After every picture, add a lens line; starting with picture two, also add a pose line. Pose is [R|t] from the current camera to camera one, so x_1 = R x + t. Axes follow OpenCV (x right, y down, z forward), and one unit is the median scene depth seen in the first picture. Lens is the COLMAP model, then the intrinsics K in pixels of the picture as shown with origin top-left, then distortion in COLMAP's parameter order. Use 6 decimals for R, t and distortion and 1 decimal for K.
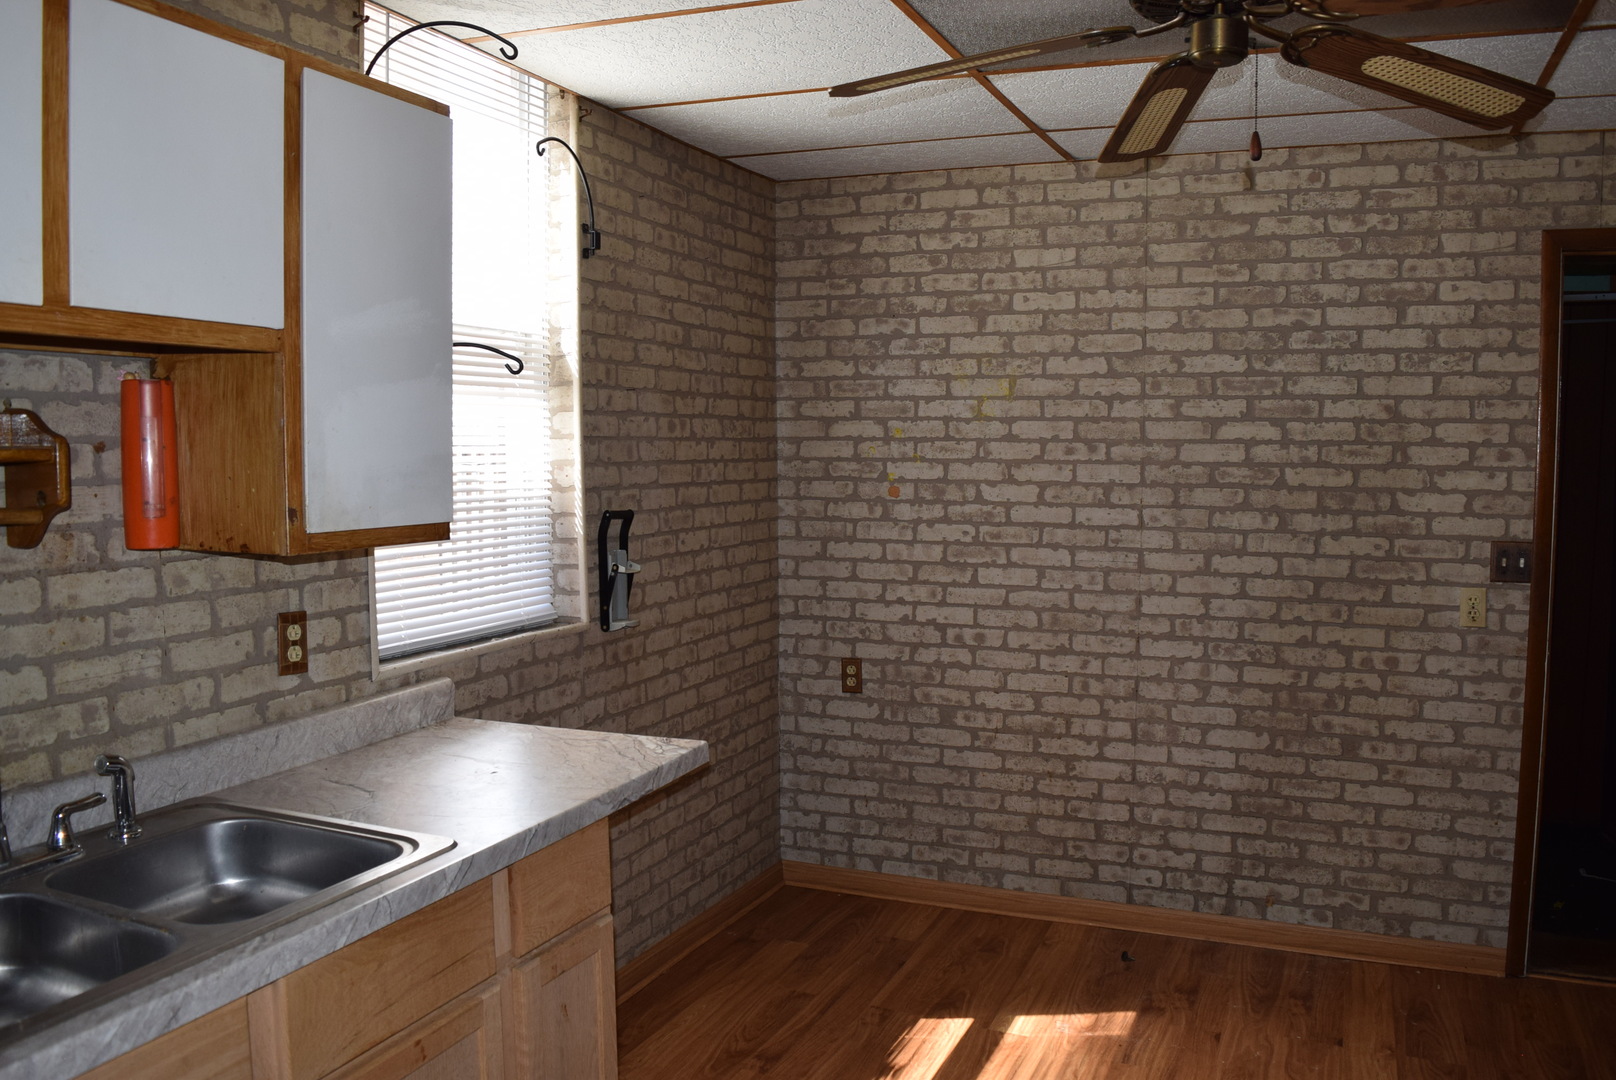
lens RADIAL K [[1246.9, 0, 810.4], [0, 1246.9, 541.9], [0, 0, 1]] dist [-0.099517, 0.015146]
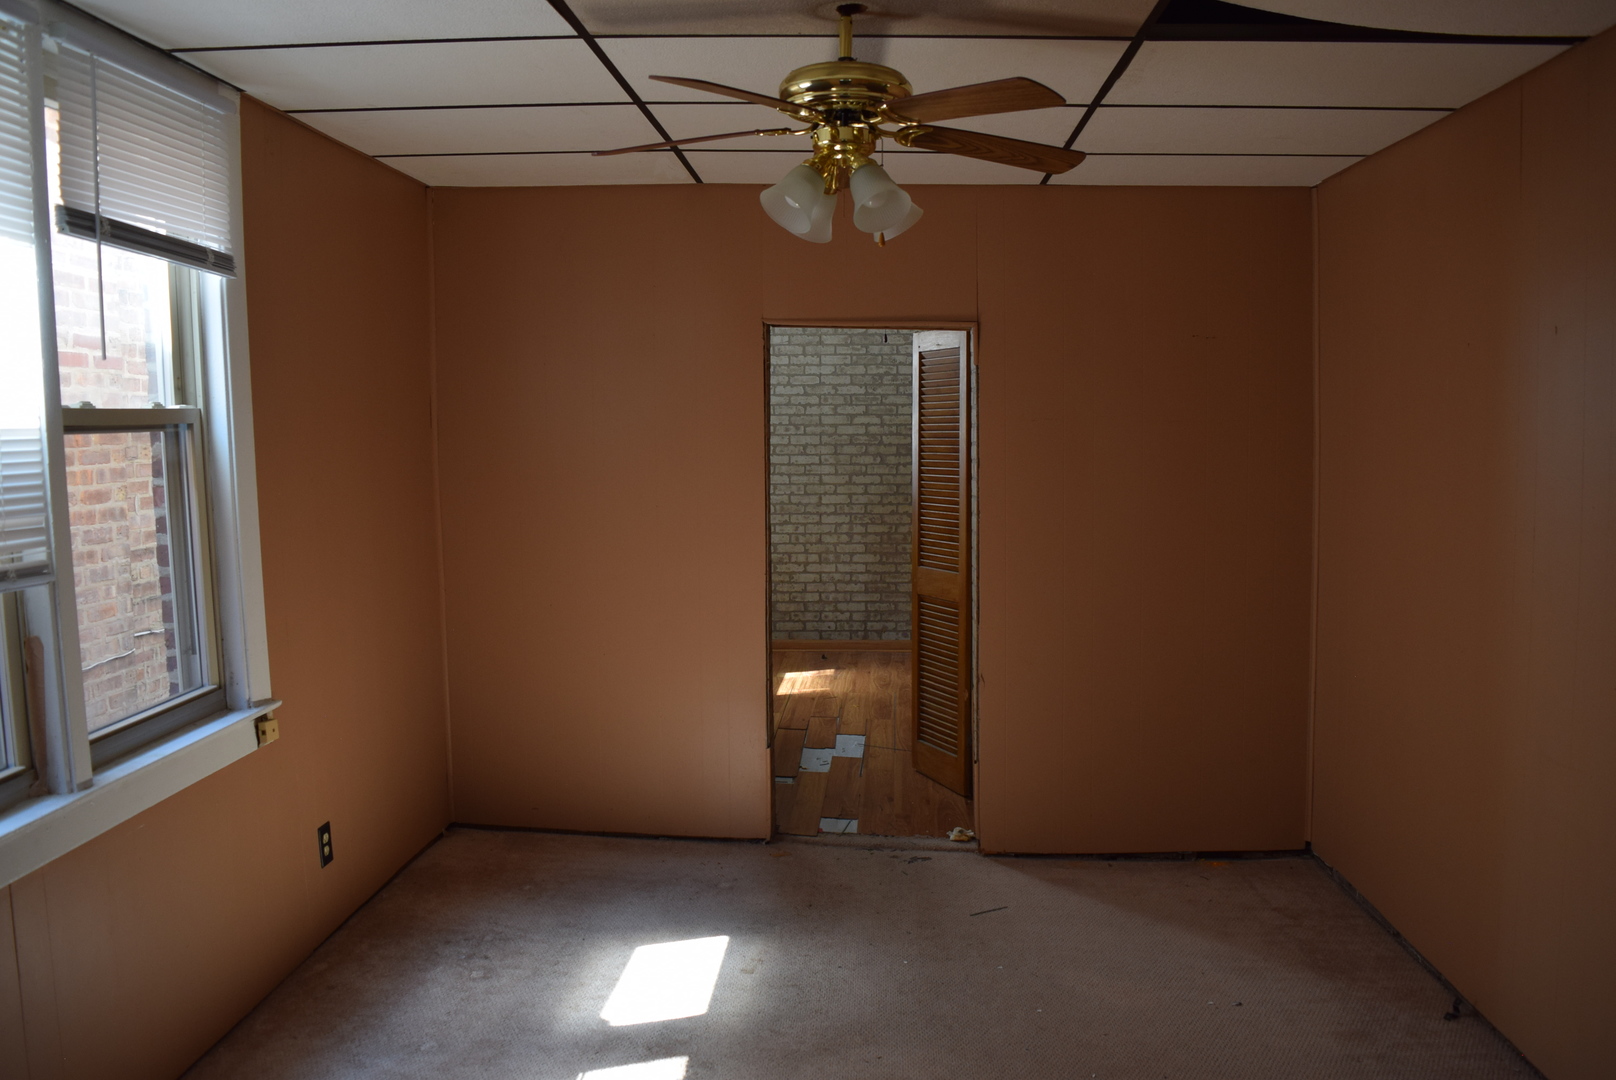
lens RADIAL K [[1246.9, 0, 807.3], [0, 1246.9, 538.3], [0, 0, 1]] dist [-0.099517, 0.015146]
pose [[0.940281, -0.044354, 0.337498, -0.507822], [0.033668, 0.998731, 0.037453, 0.036229], [-0.338730, -0.023853, 0.940581, -1.075788]]
